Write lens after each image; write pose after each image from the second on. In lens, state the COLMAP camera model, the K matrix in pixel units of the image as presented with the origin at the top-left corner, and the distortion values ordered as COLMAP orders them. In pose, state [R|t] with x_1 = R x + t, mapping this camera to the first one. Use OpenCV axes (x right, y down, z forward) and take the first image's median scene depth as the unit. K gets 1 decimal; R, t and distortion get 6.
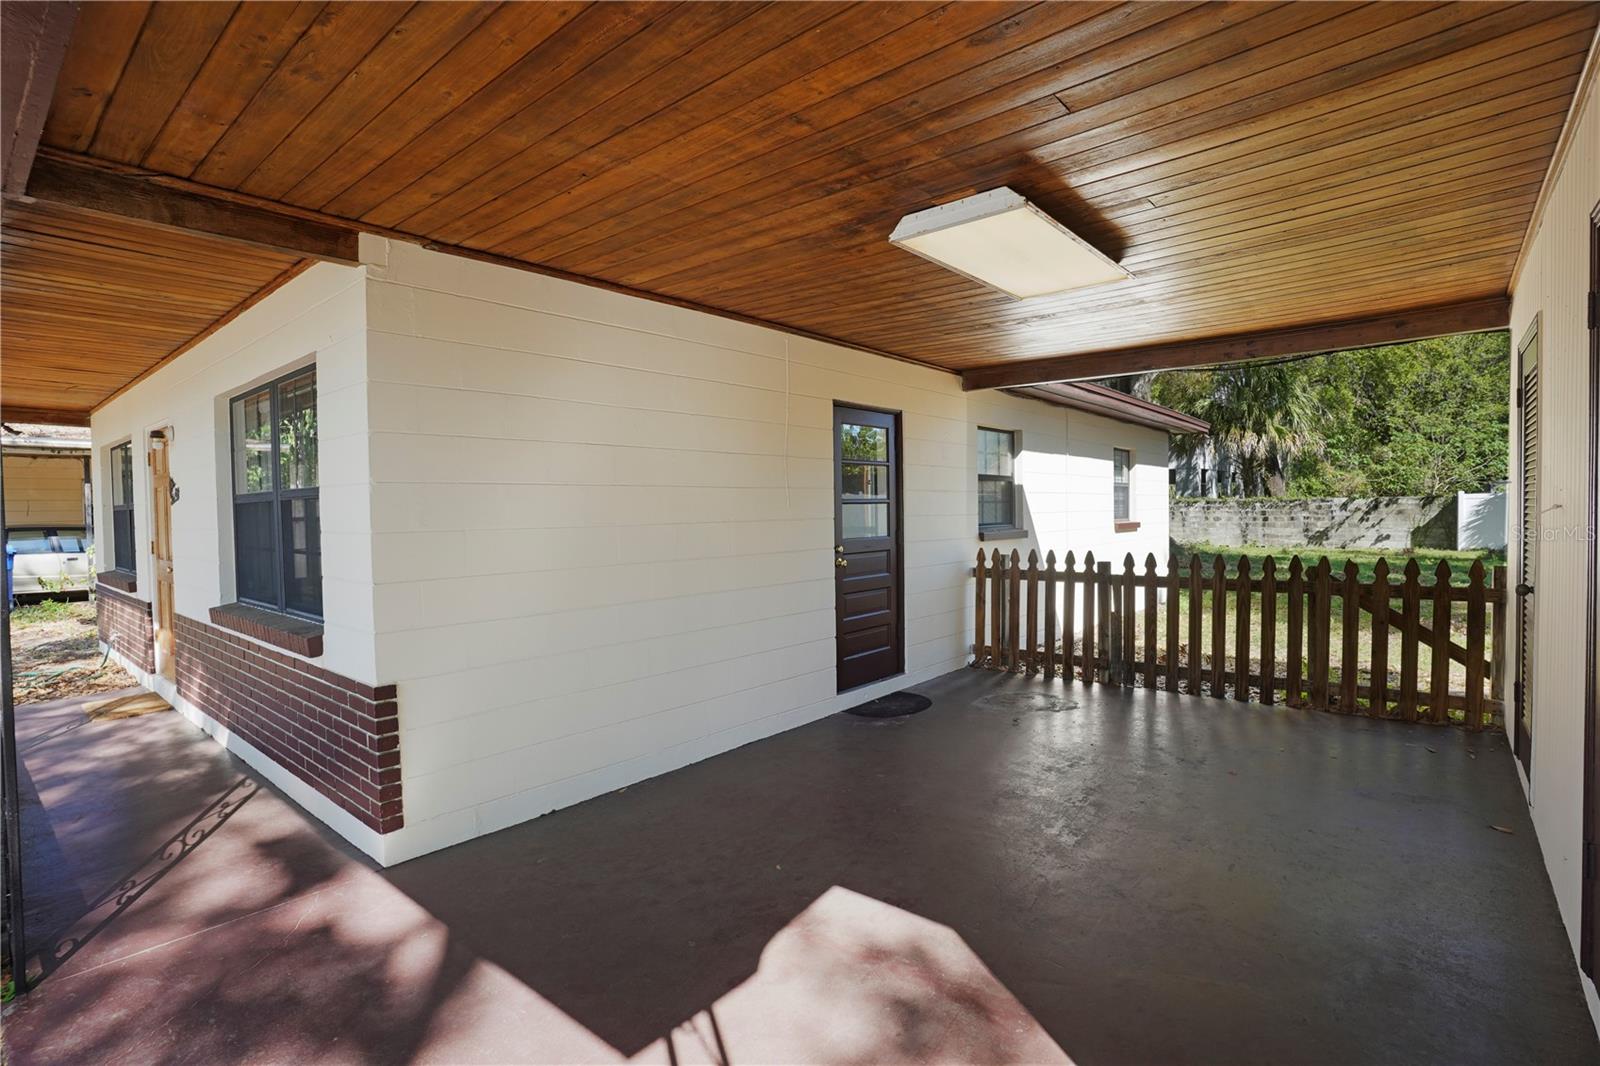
lens RADIAL K [[765.4, 0, 800.0], [0, 765.4, 533.0], [0, 0, 1]] dist [-0.035569, 0.000104]
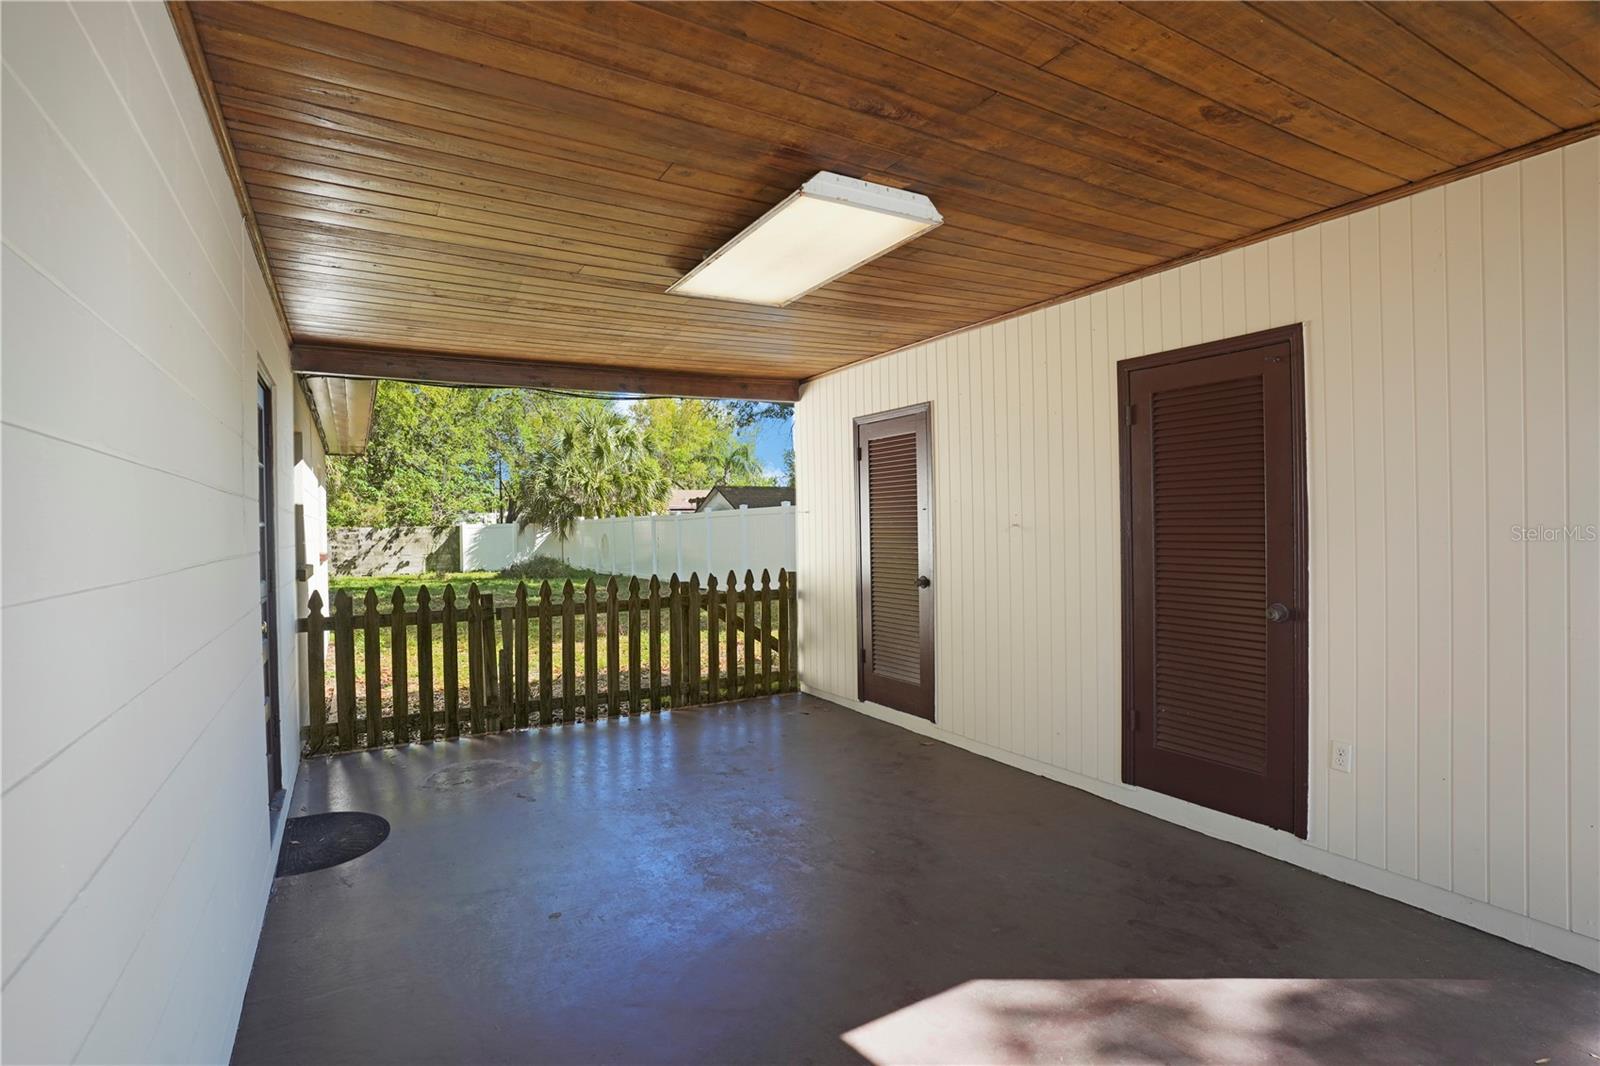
lens RADIAL K [[781.9, 0, 800.0], [0, 781.9, 533.0], [0, 0, 1]] dist [-0.084509, 0.039036]
pose [[0.340013, -0.001714, 0.940419, -0.175373], [0.040510, 0.999097, -0.012826, -0.003734], [-0.939548, 0.042457, 0.339775, 0.204693]]
